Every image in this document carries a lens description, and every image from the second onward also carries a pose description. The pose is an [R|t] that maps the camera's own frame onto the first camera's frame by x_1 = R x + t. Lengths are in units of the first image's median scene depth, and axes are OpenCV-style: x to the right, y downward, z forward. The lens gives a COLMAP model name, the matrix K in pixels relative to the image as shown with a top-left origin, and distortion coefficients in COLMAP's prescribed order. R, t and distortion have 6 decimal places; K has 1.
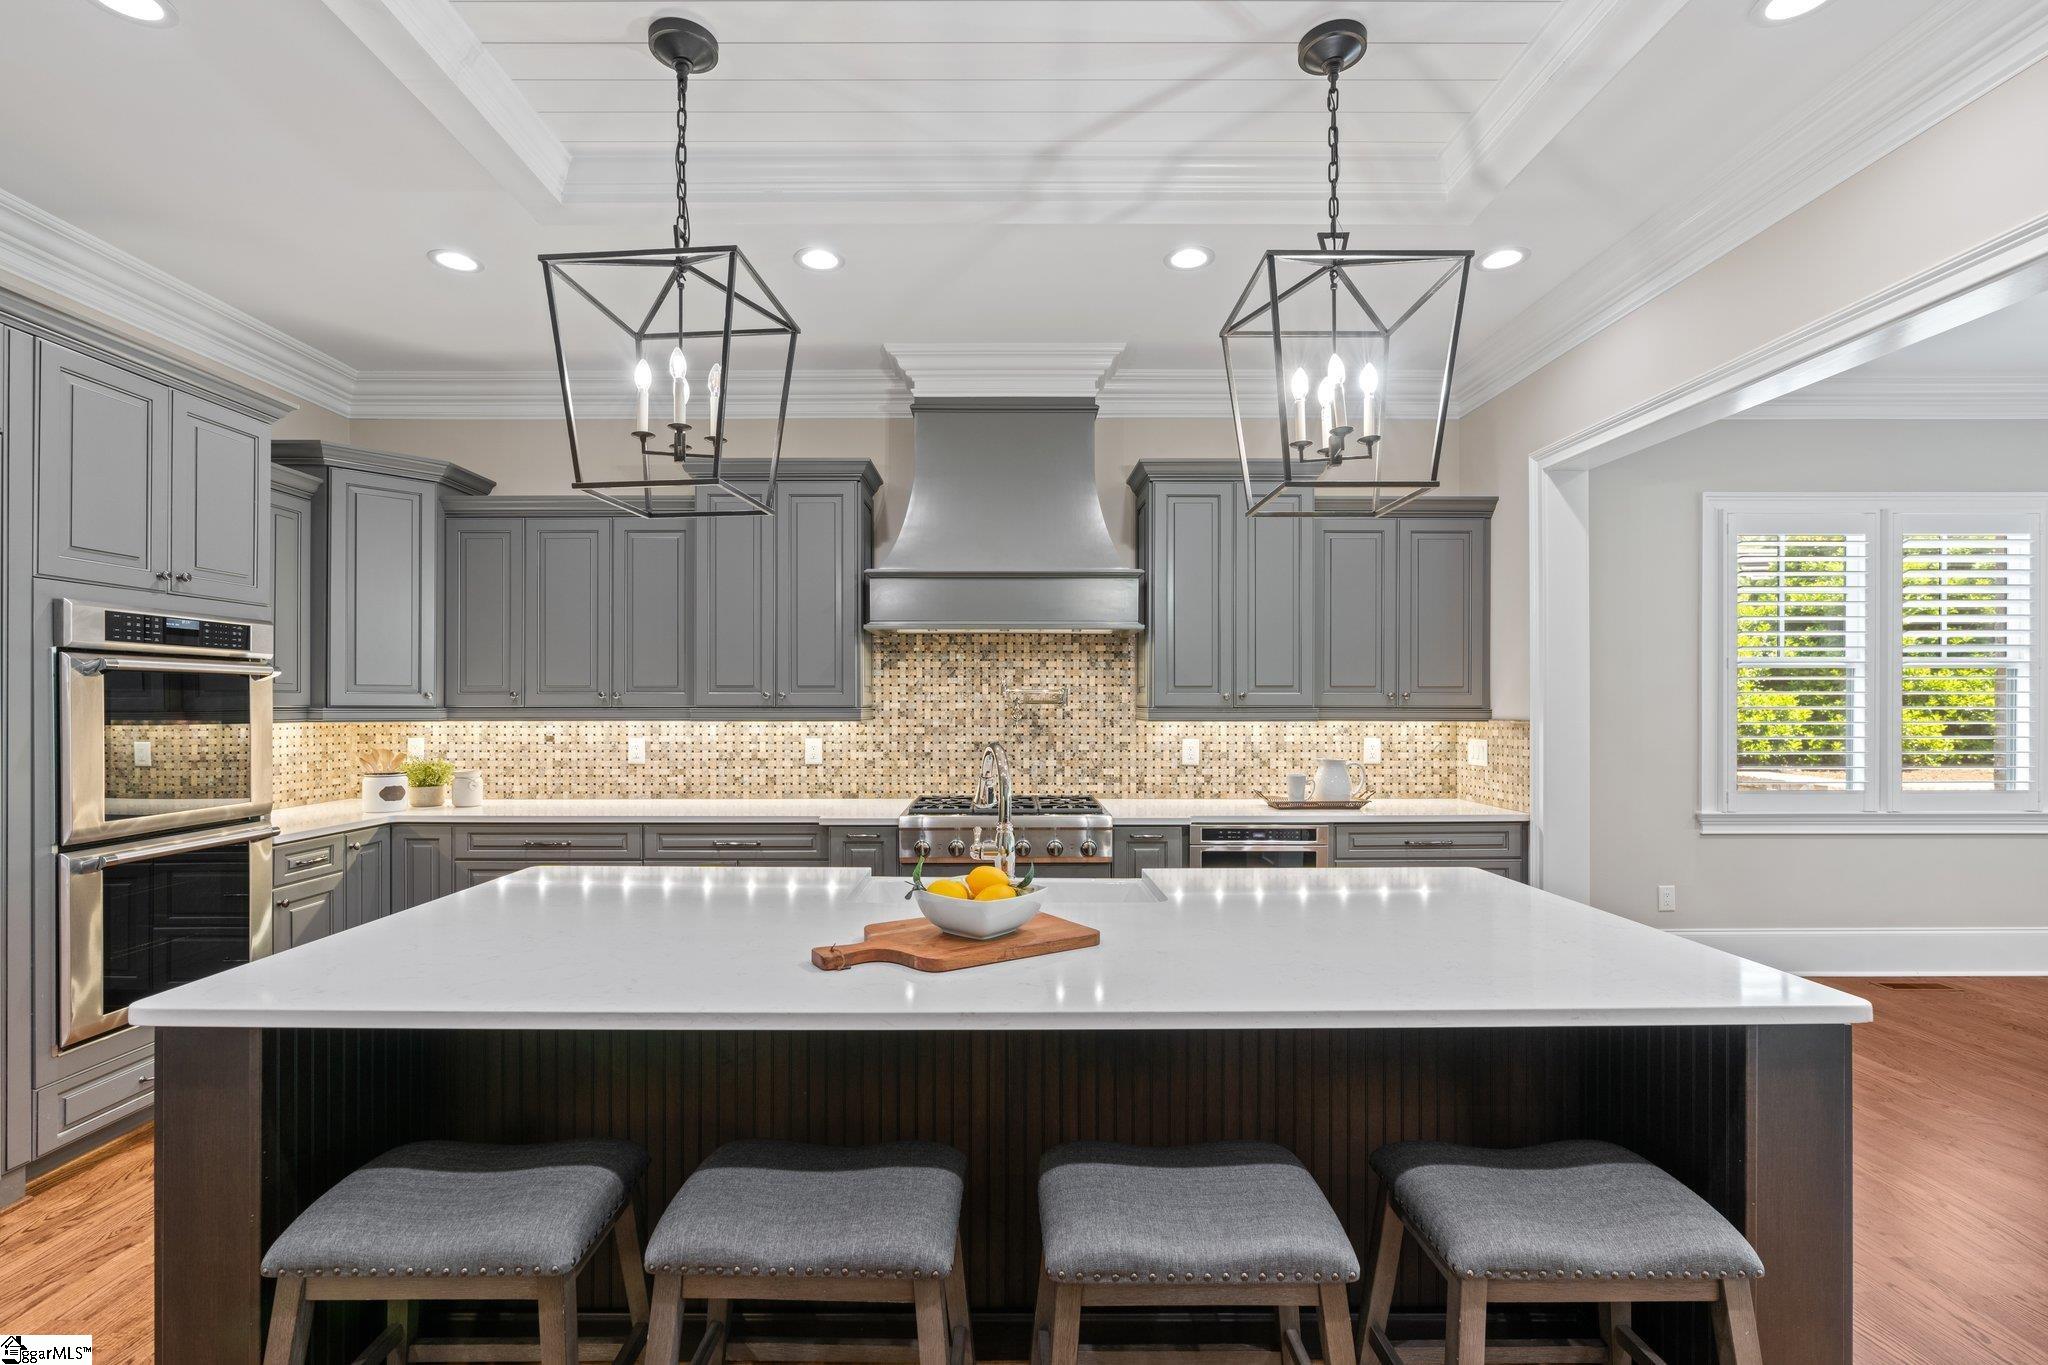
lens RADIAL K [[934.3, 0, 1004.8], [0, 934.3, 706.5], [0, 0, 1]] dist [-0.002200, 0.000058]
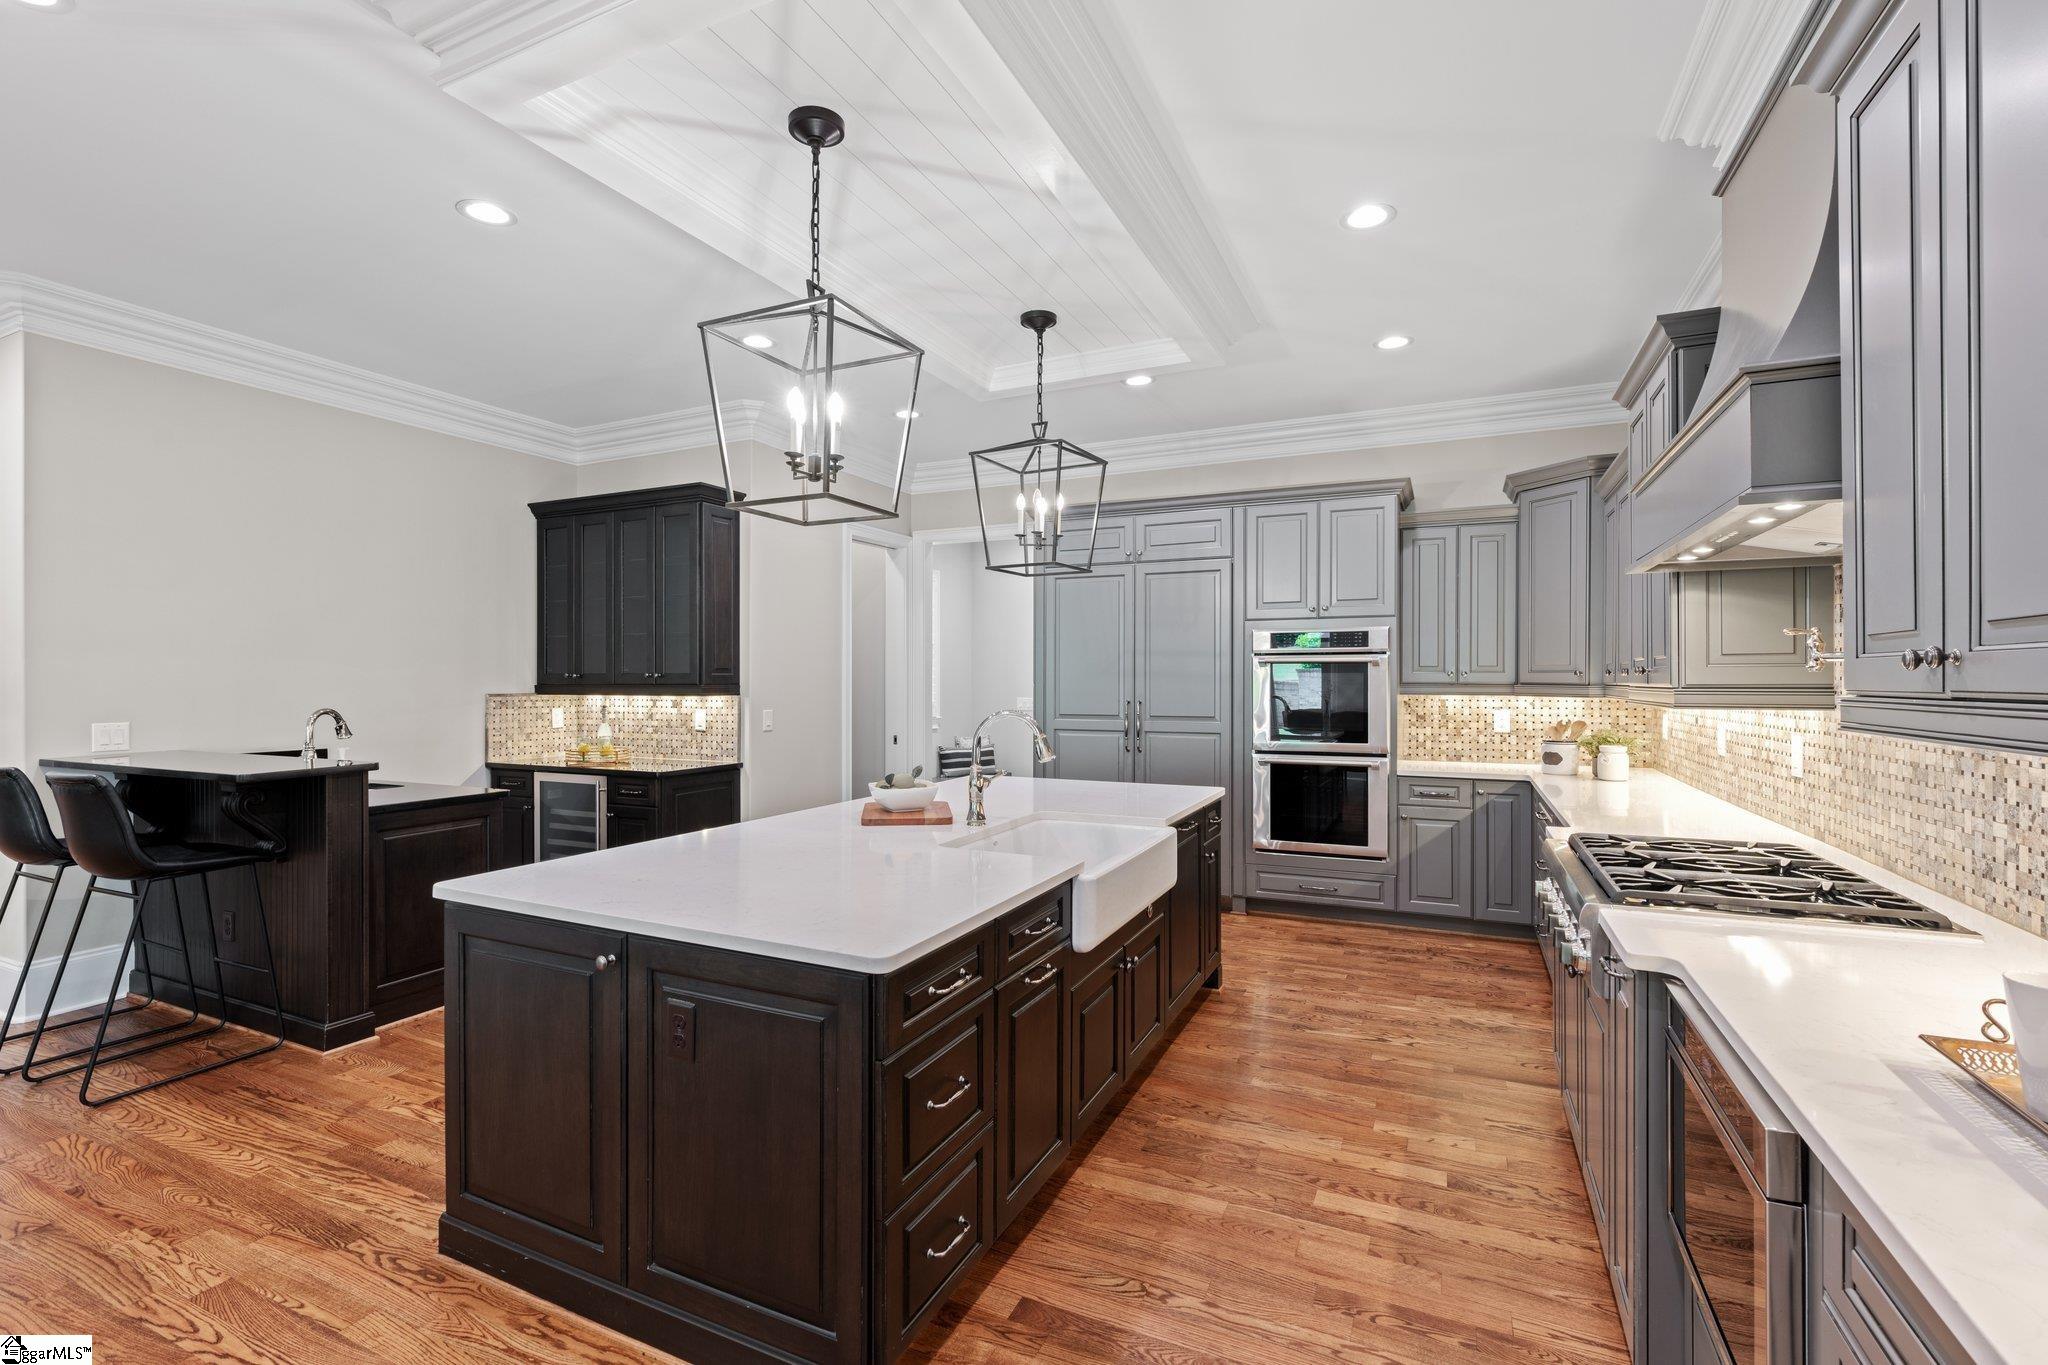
lens RADIAL K [[930.7, 0, 1015.8], [0, 930.7, 674.3], [0, 0, 1]] dist [-0.000364, 0.000024]
pose [[-0.434889, -0.005545, -0.900467, 0.590652], [-0.004237, 0.999983, -0.004112, -0.003429], [0.900474, 0.002027, -0.434905, 0.791291]]
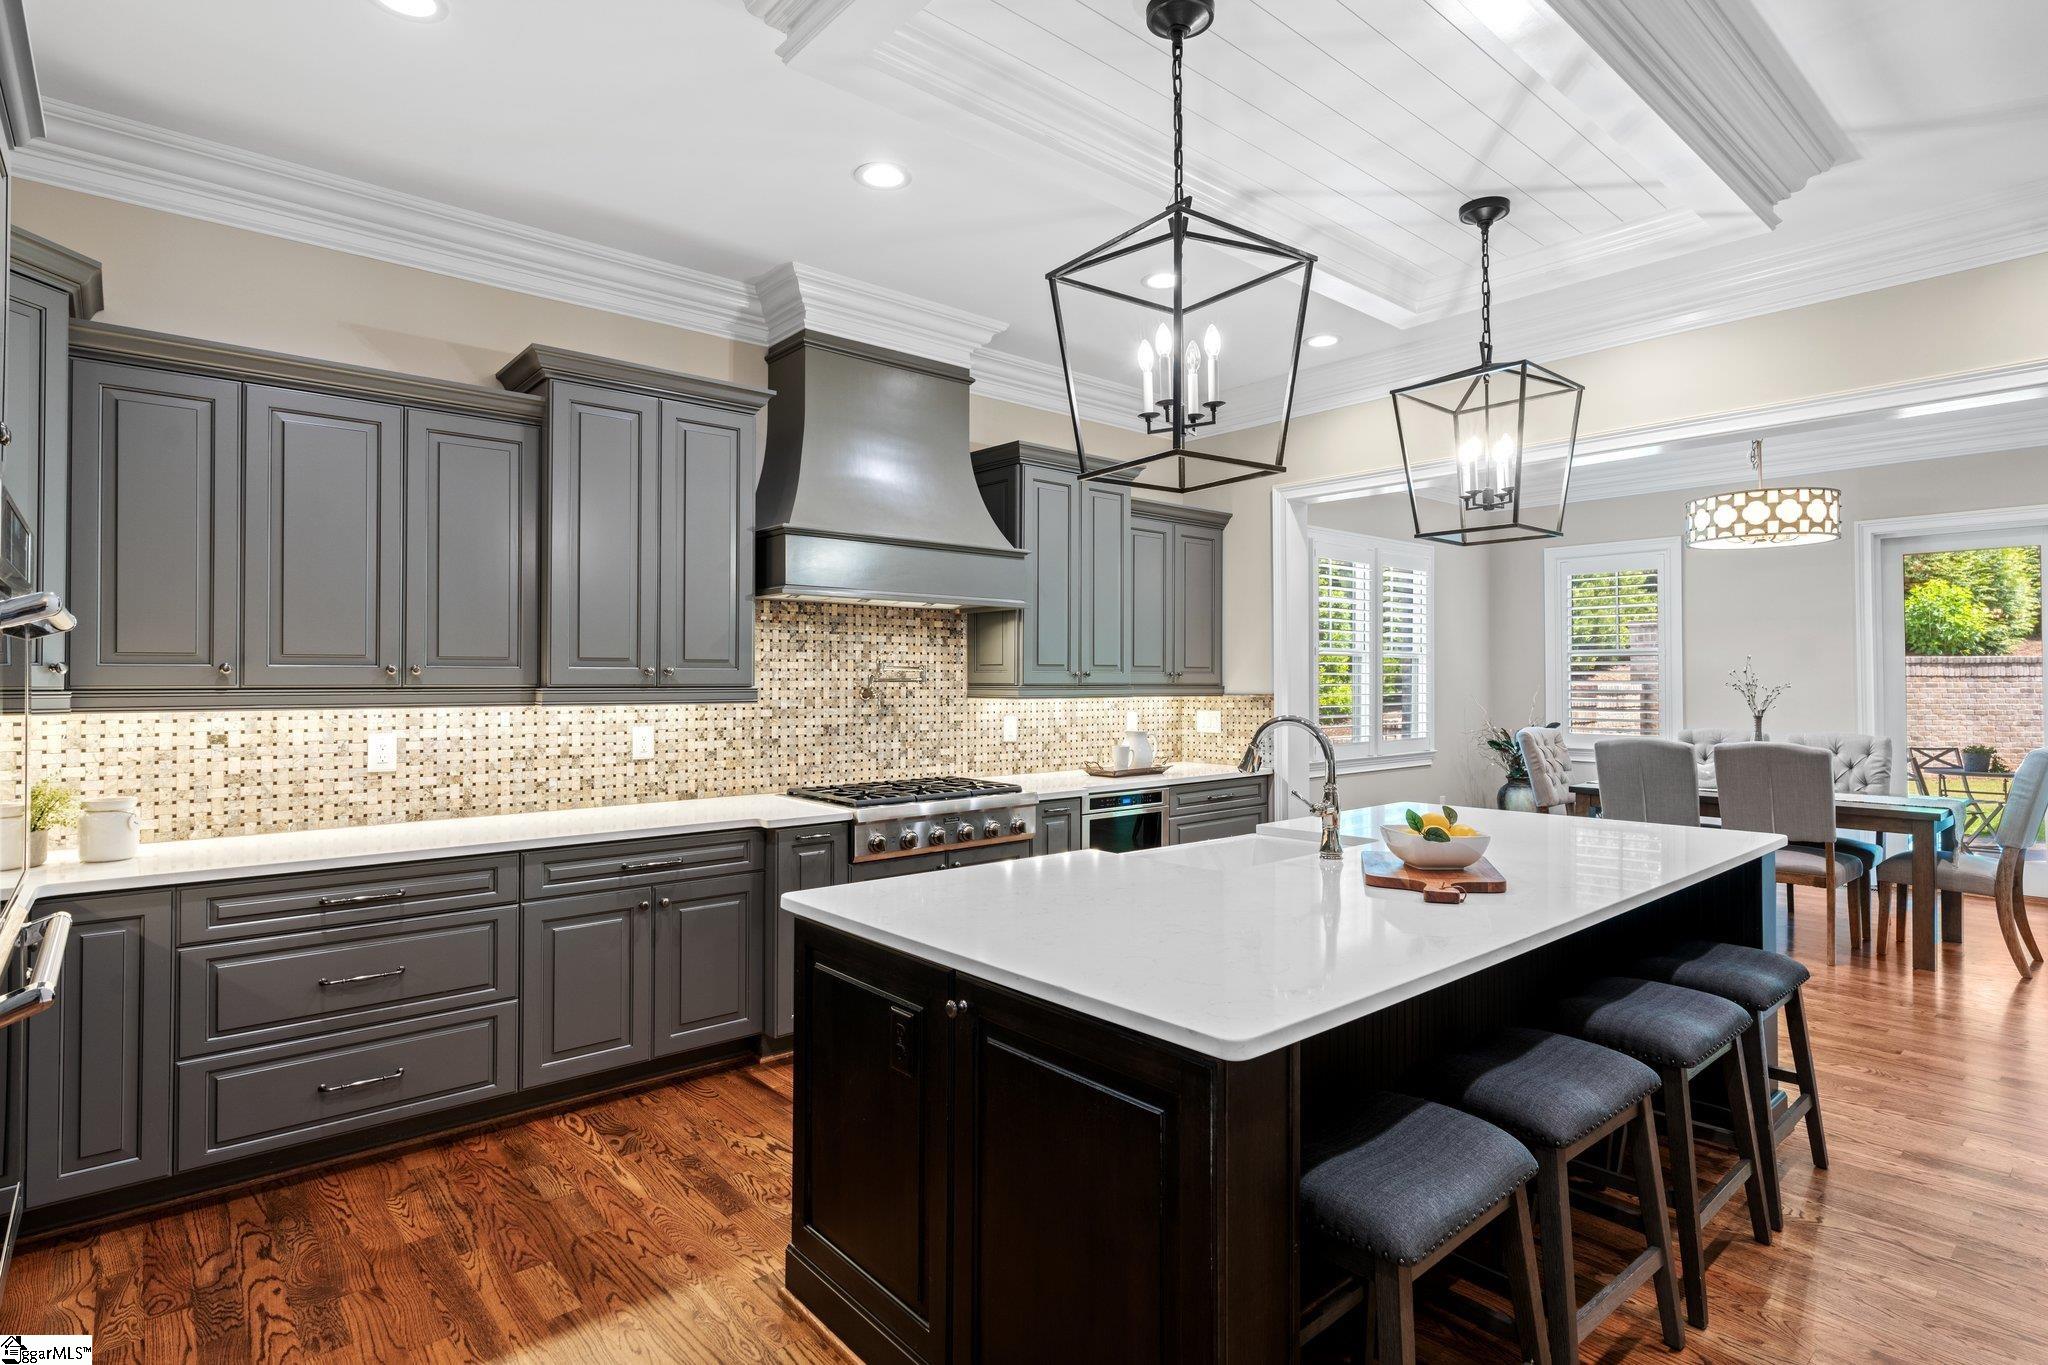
lens RADIAL K [[1045.0, 0, 1025.4], [0, 1045.0, 673.1], [0, 0, 1]] dist [0.002626, 0.000214]
pose [[0.755028, 0.004431, 0.655678, -0.538014], [0.002980, 0.999944, -0.010188, -0.000698], [-0.655686, 0.009646, 0.754972, 0.126688]]
